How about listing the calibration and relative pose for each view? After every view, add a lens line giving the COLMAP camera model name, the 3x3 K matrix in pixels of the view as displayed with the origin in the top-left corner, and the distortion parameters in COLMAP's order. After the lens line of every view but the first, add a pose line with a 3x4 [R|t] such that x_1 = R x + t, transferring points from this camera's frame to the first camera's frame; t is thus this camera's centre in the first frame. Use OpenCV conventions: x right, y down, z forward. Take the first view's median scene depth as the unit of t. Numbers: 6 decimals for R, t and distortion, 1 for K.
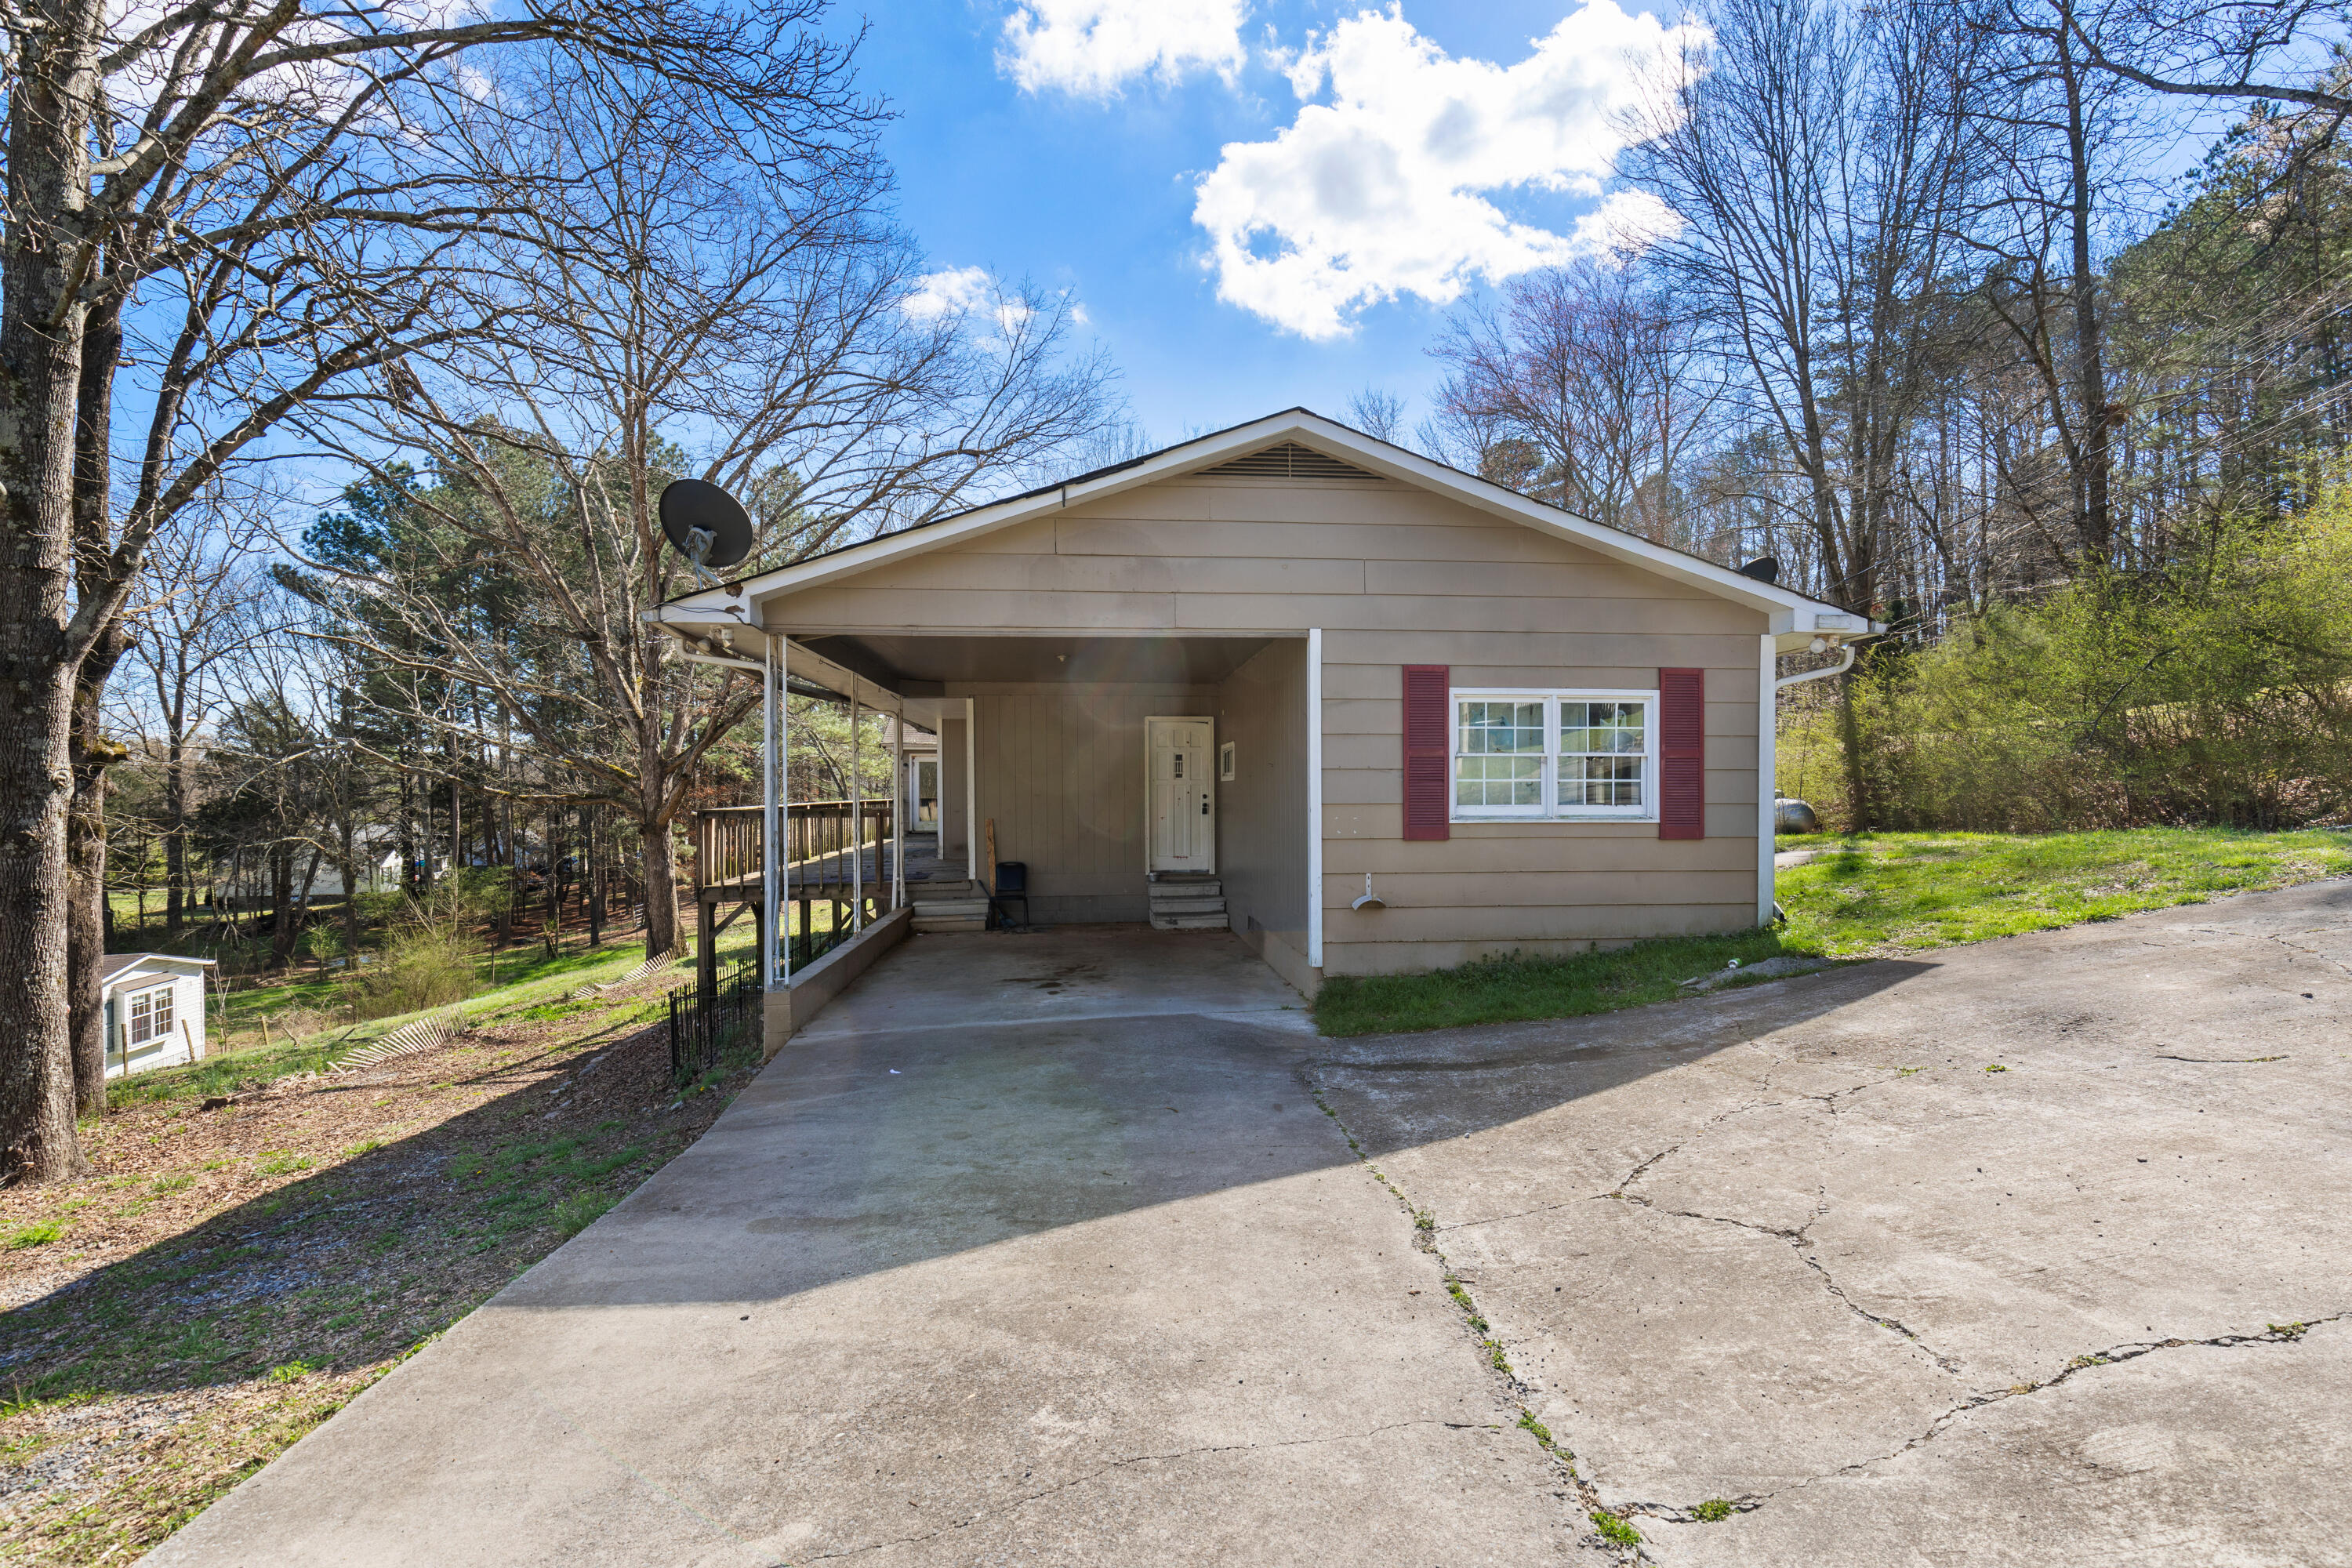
lens RADIAL K [[1070.0, 0, 1175.2], [0, 1070.0, 790.4], [0, 0, 1]] dist [0.000511, -0.000155]
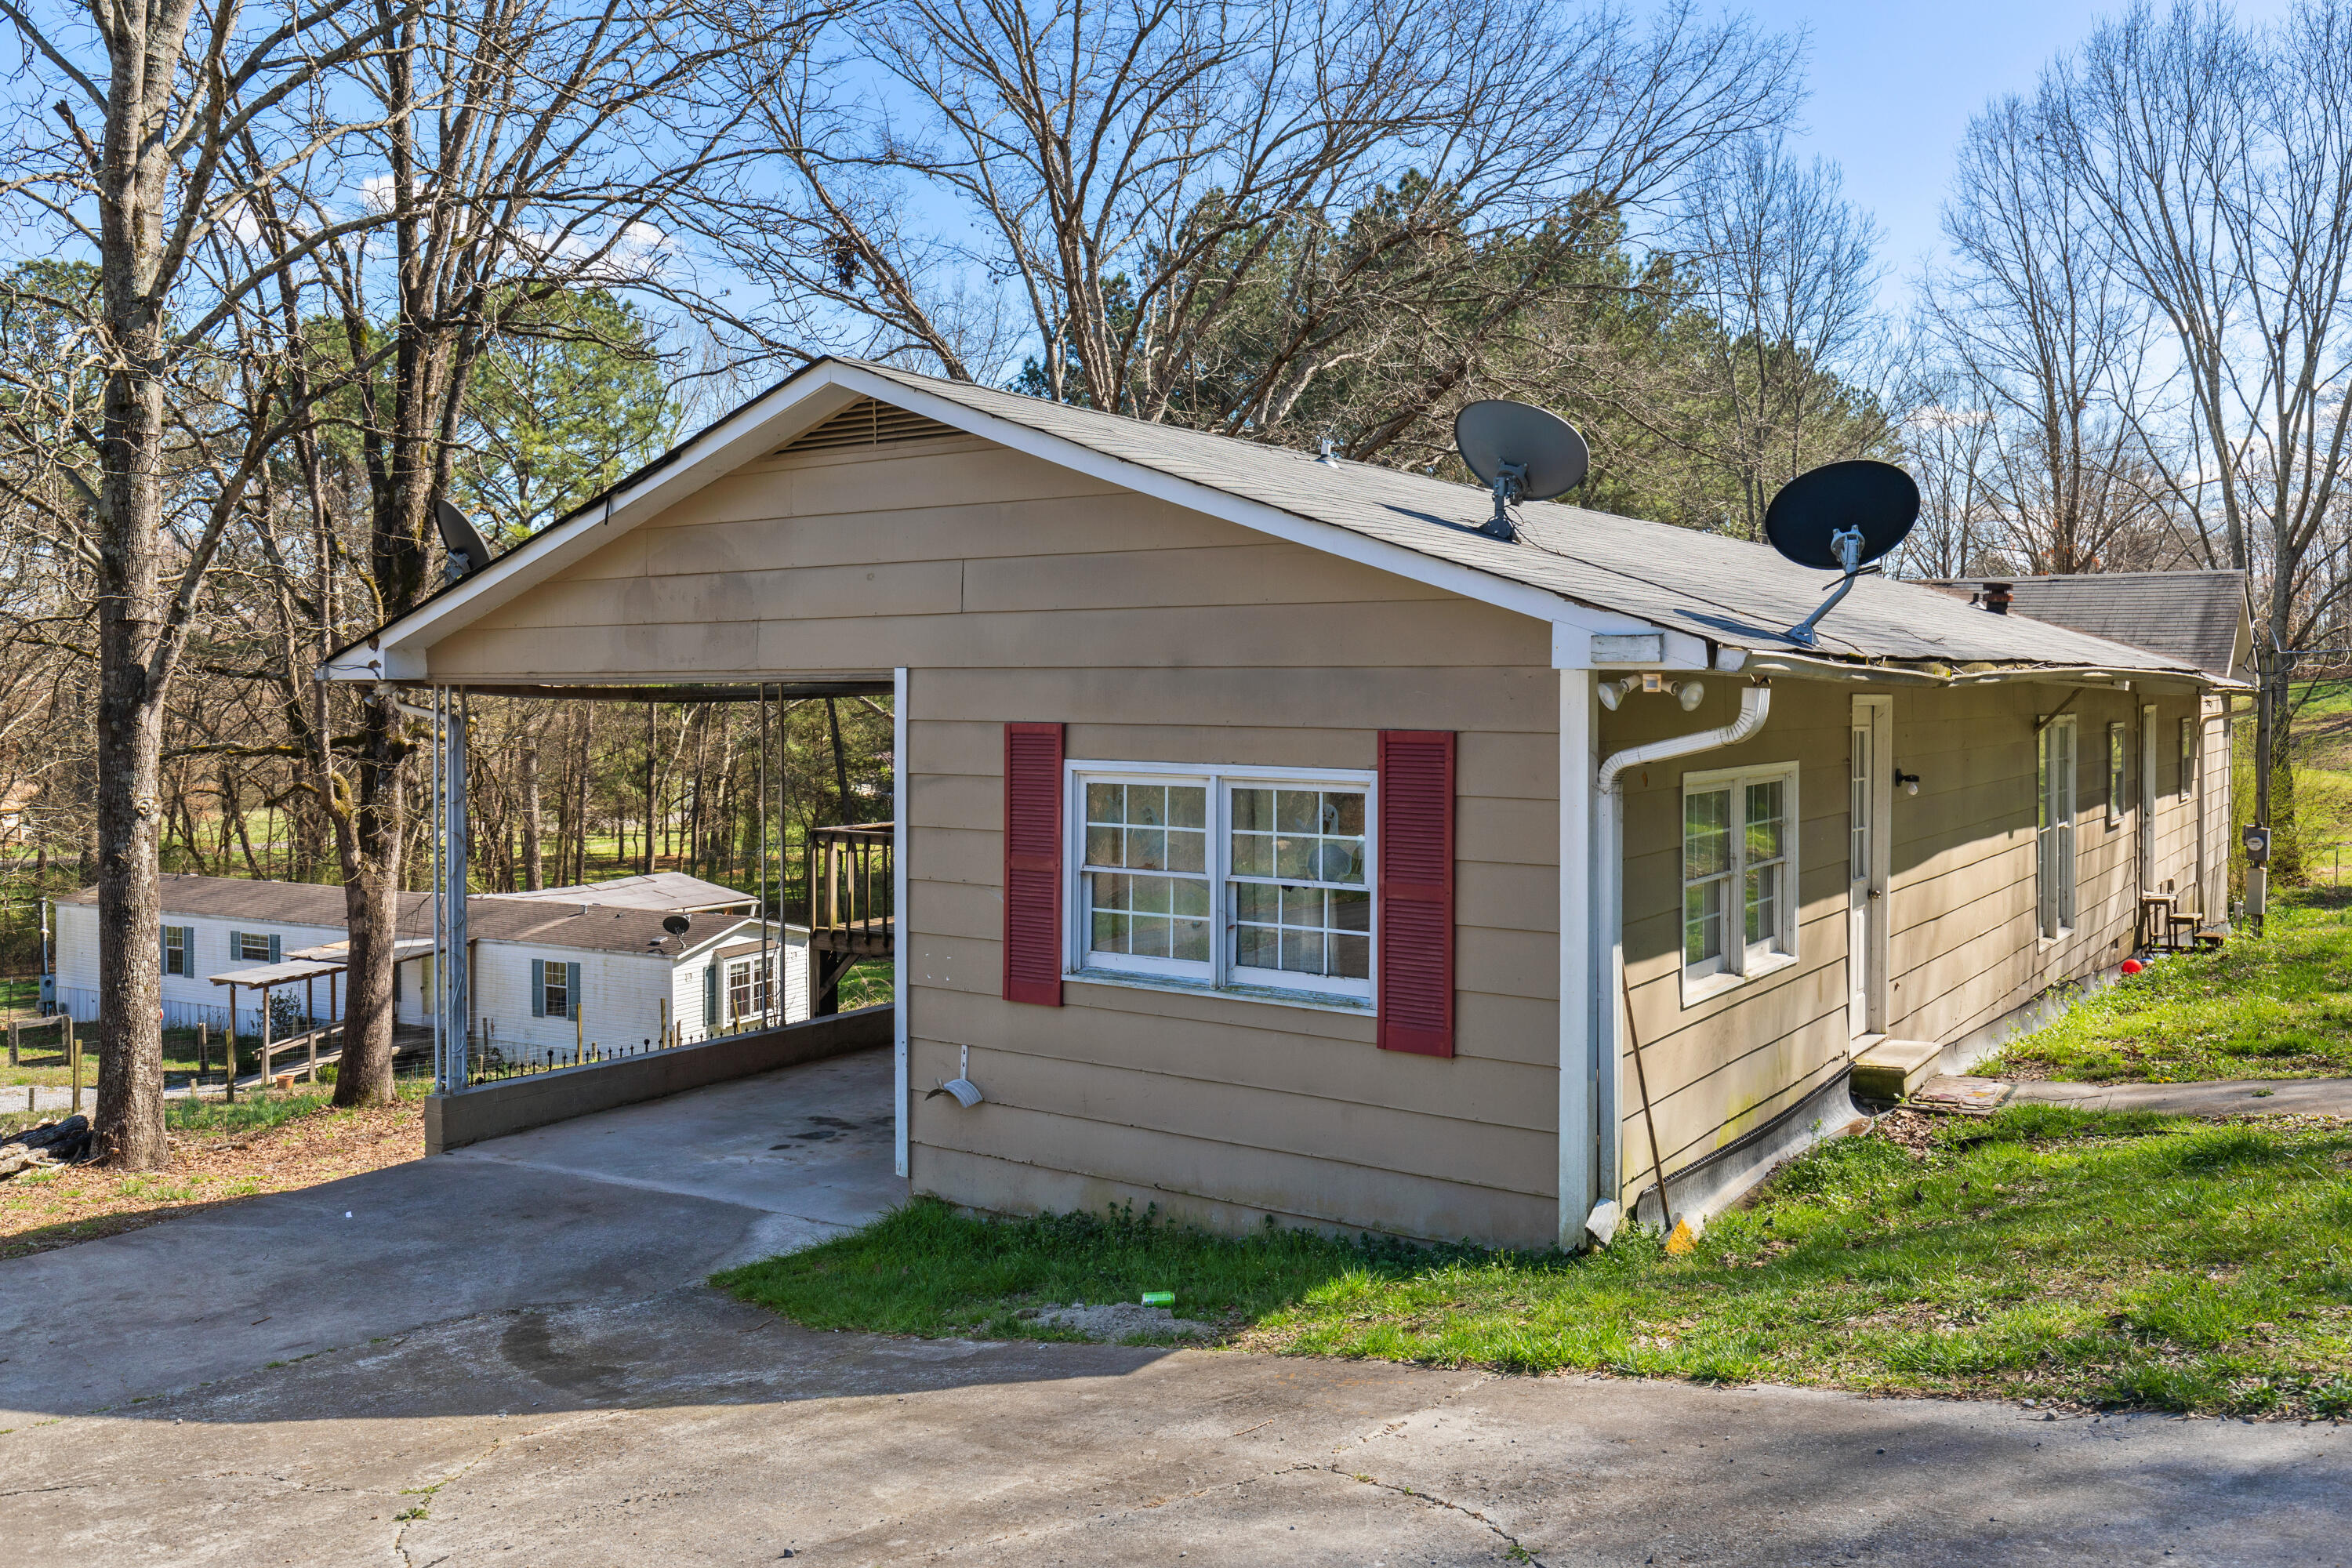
lens RADIAL K [[1839.8, 0, 1169.2], [0, 1839.8, 673.8], [0, 0, 1]] dist [-0.004932, -0.000181]
pose [[0.762774, -0.000934, -0.646665, 0.977502], [-0.003994, 0.999973, -0.006155, -0.137692], [0.646653, 0.007278, 0.762750, 0.226261]]
